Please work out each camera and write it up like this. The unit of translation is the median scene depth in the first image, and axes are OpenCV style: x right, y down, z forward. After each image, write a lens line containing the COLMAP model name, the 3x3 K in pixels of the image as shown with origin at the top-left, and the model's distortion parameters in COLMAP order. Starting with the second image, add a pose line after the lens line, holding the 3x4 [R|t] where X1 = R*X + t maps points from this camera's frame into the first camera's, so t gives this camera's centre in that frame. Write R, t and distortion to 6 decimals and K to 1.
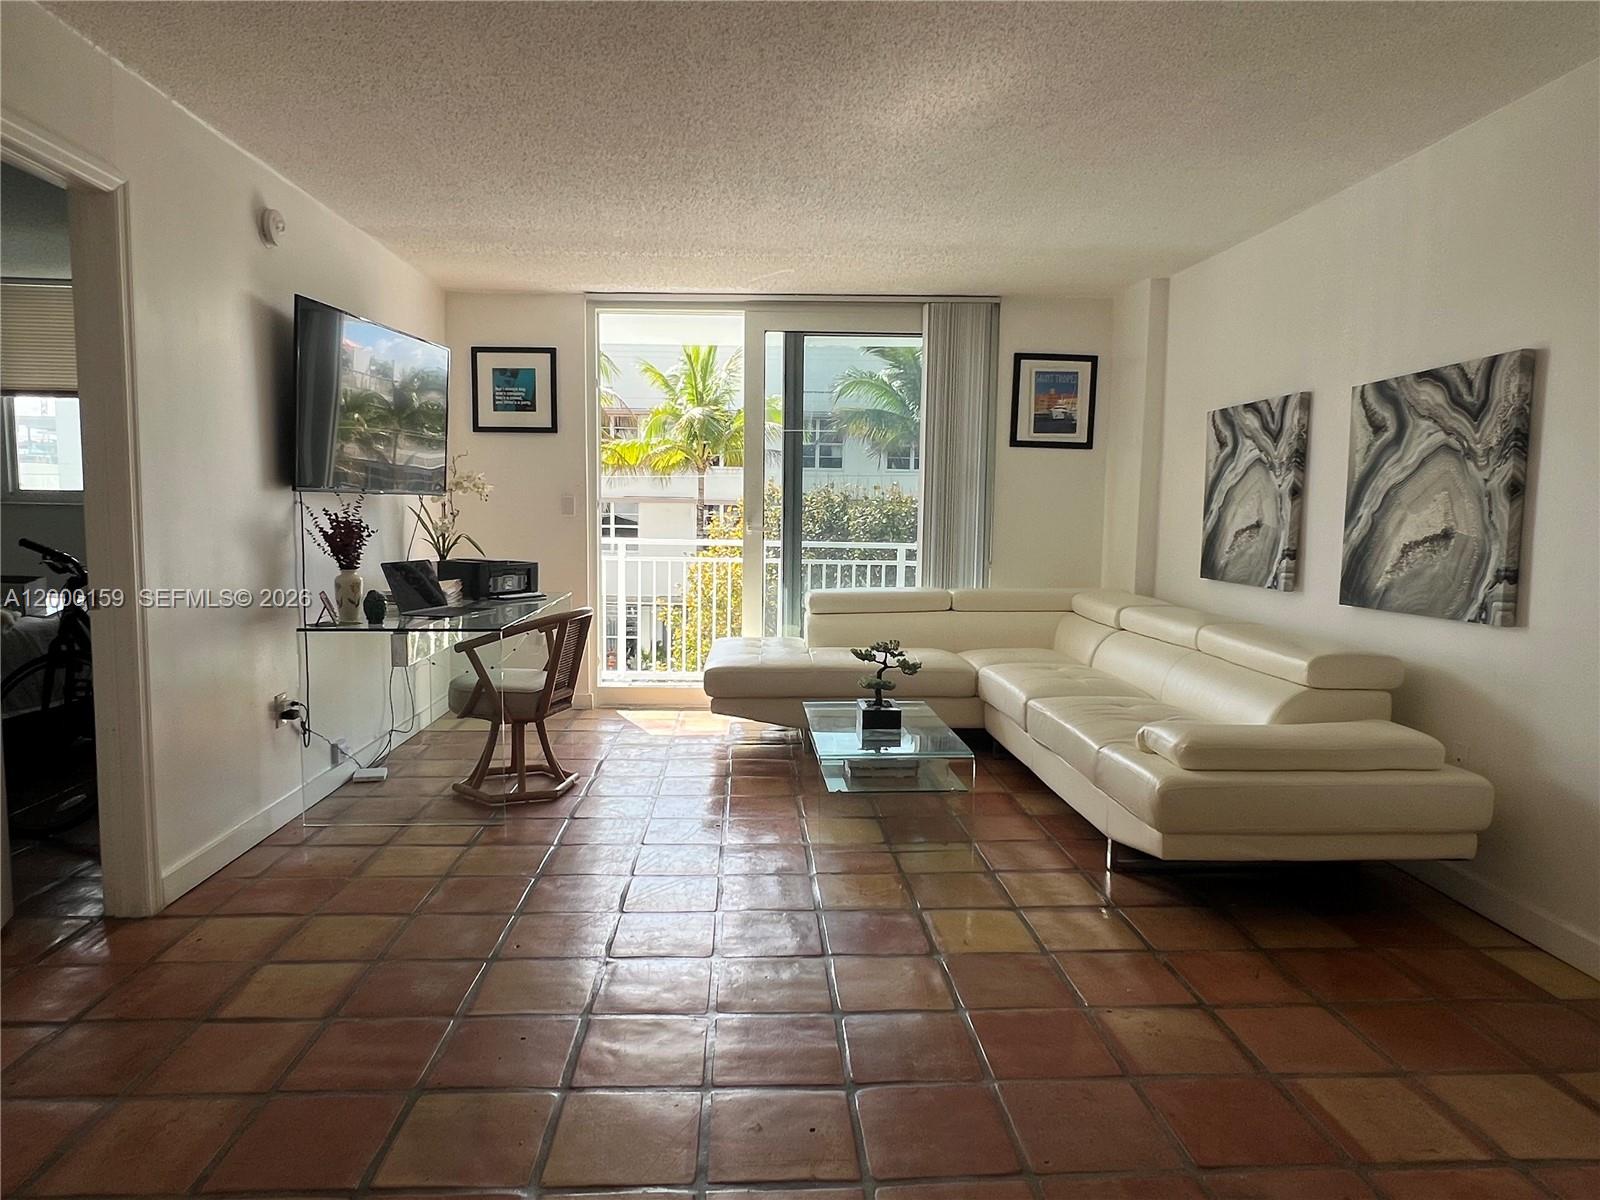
lens RADIAL K [[974.2, 0, 796.1], [0, 974.2, 604.1], [0, 0, 1]] dist [-0.001068, 0.000461]
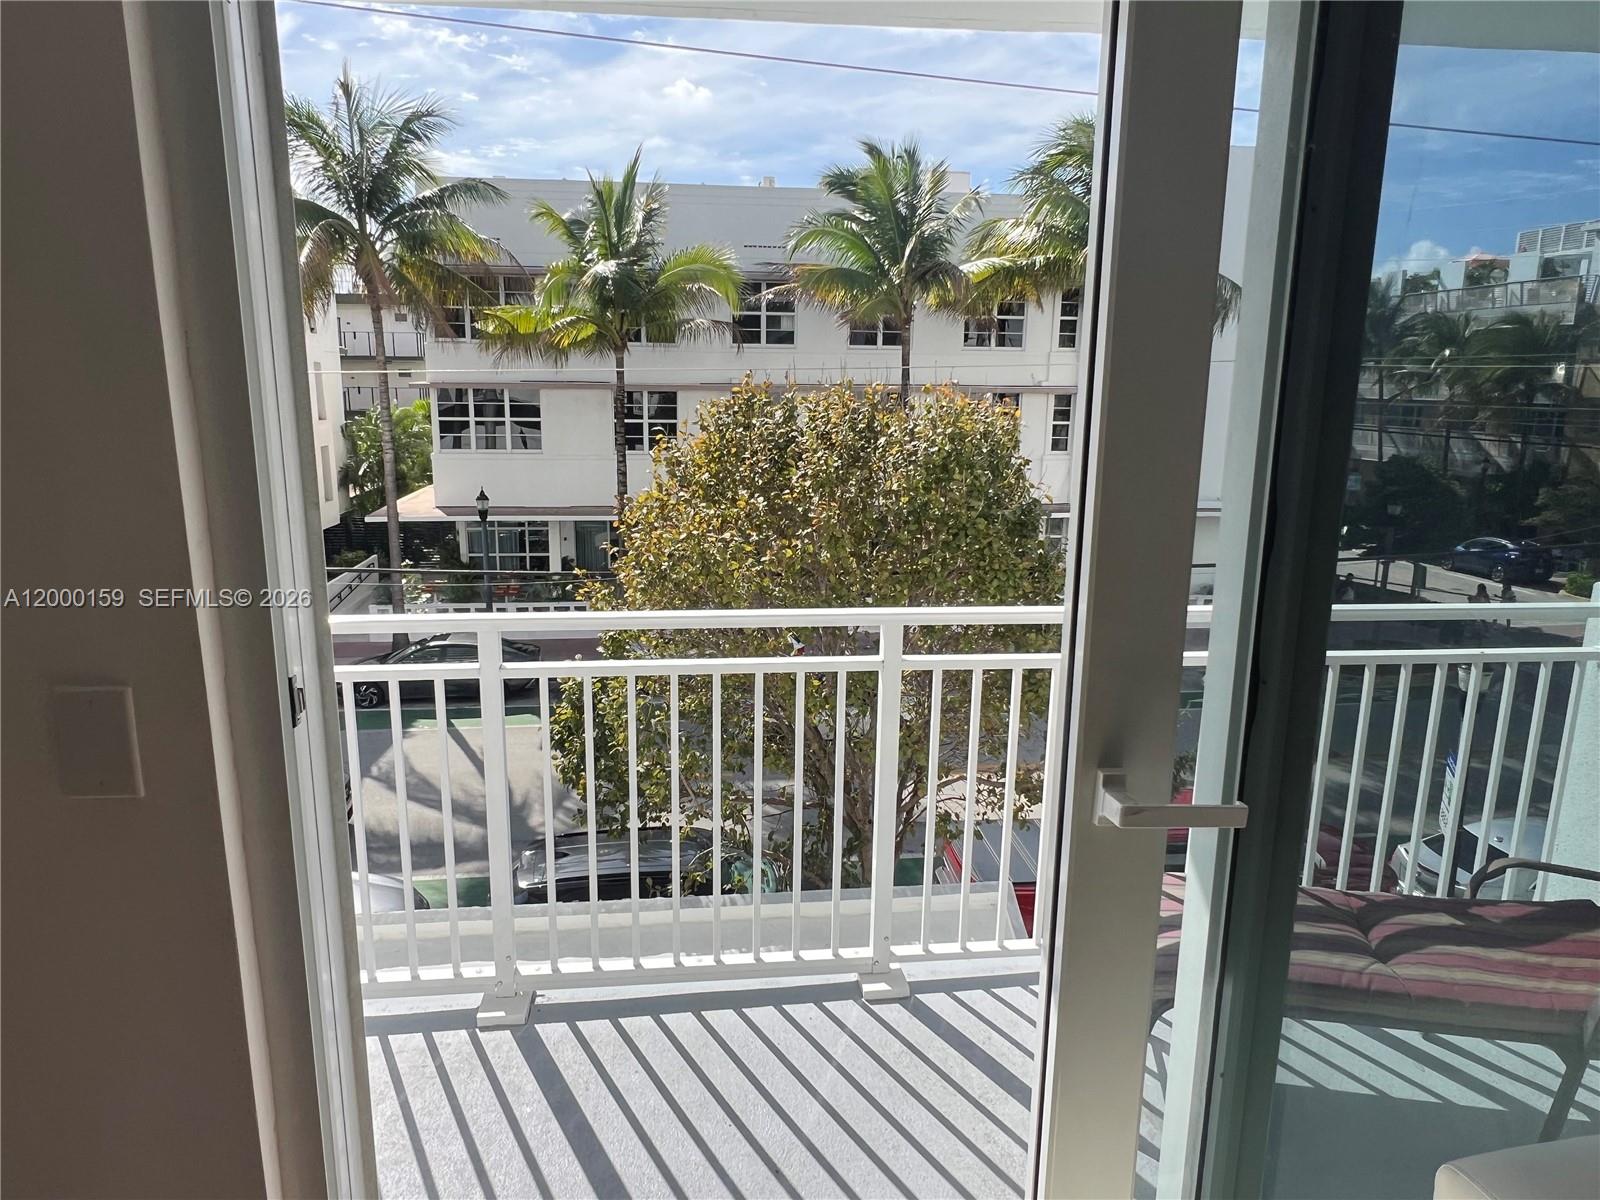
lens RADIAL K [[1033.1, 0, 786.8], [0, 1033.1, 596.6], [0, 0, 1]] dist [0.007971, -0.014495]
pose [[0.997518, -0.017096, 0.068308, -0.155181], [0.009756, 0.994278, 0.106373, -0.175607], [-0.069735, -0.105442, 0.991977, 1.000489]]
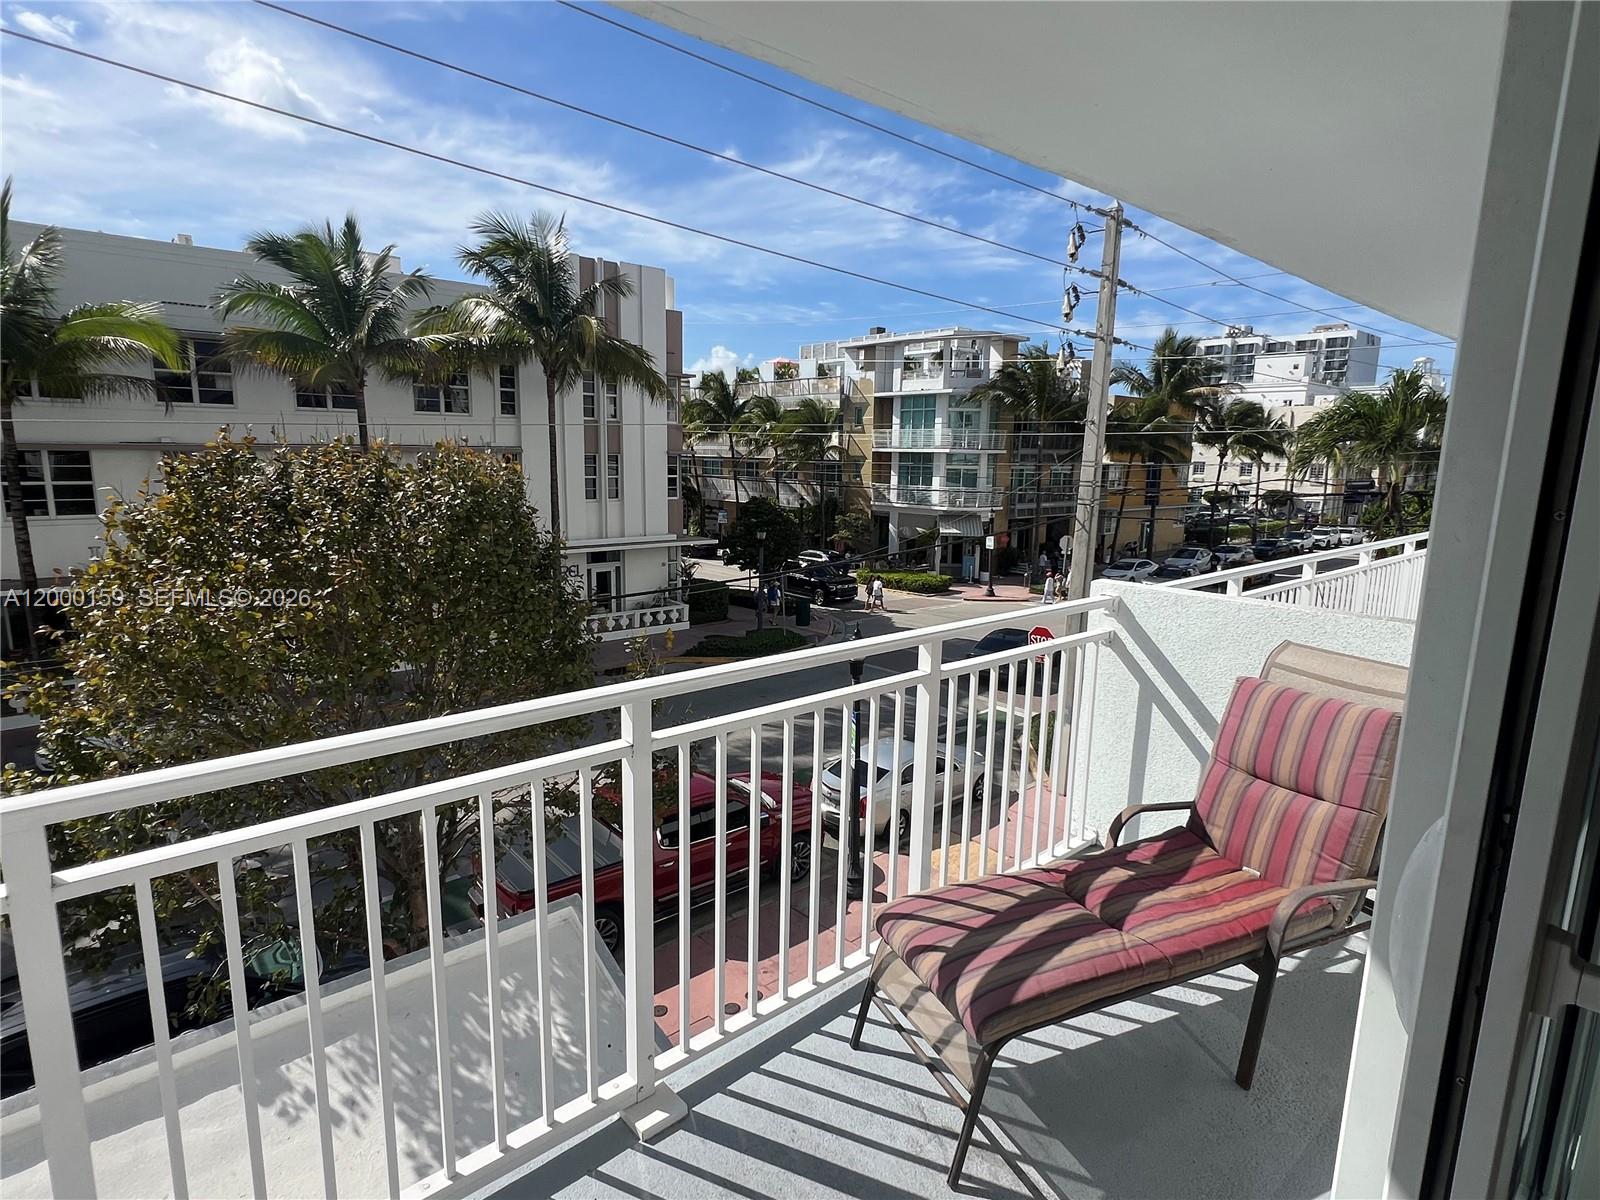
lens RADIAL K [[839.5, 0, 785.5], [0, 839.5, 595.0], [0, 0, 1]] dist [0.008159, -0.001948]
pose [[0.788860, -0.107143, 0.605161, -0.243825], [0.059038, 0.993343, 0.098911, -0.184753], [-0.611731, -0.042299, 0.789934, 1.215082]]
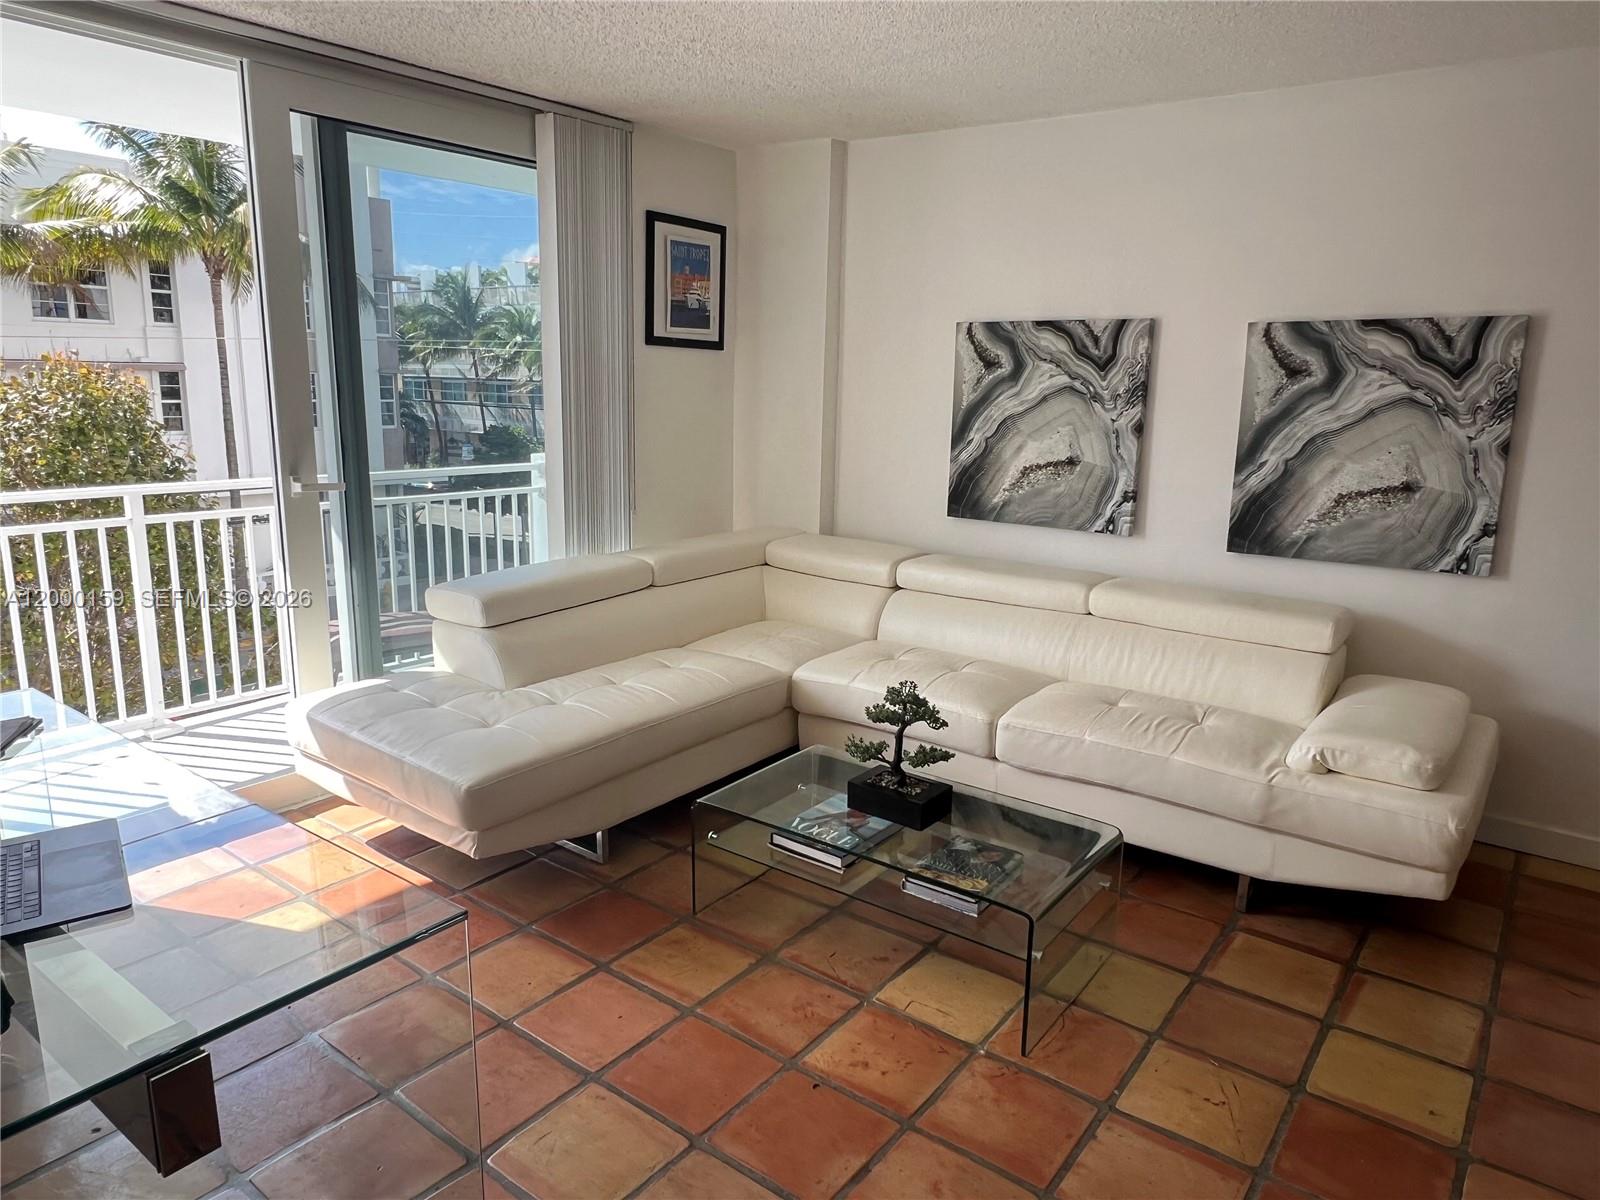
lens RADIAL K [[1033.1, 0, 790.3], [0, 1033.1, 600.3], [0, 0, 1]] dist [0.007971, -0.014495]
pose [[0.648256, -0.160815, 0.744246, -0.384361], [0.064296, 0.985512, 0.156944, -0.109685], [-0.758703, -0.053888, 0.649204, 0.511771]]
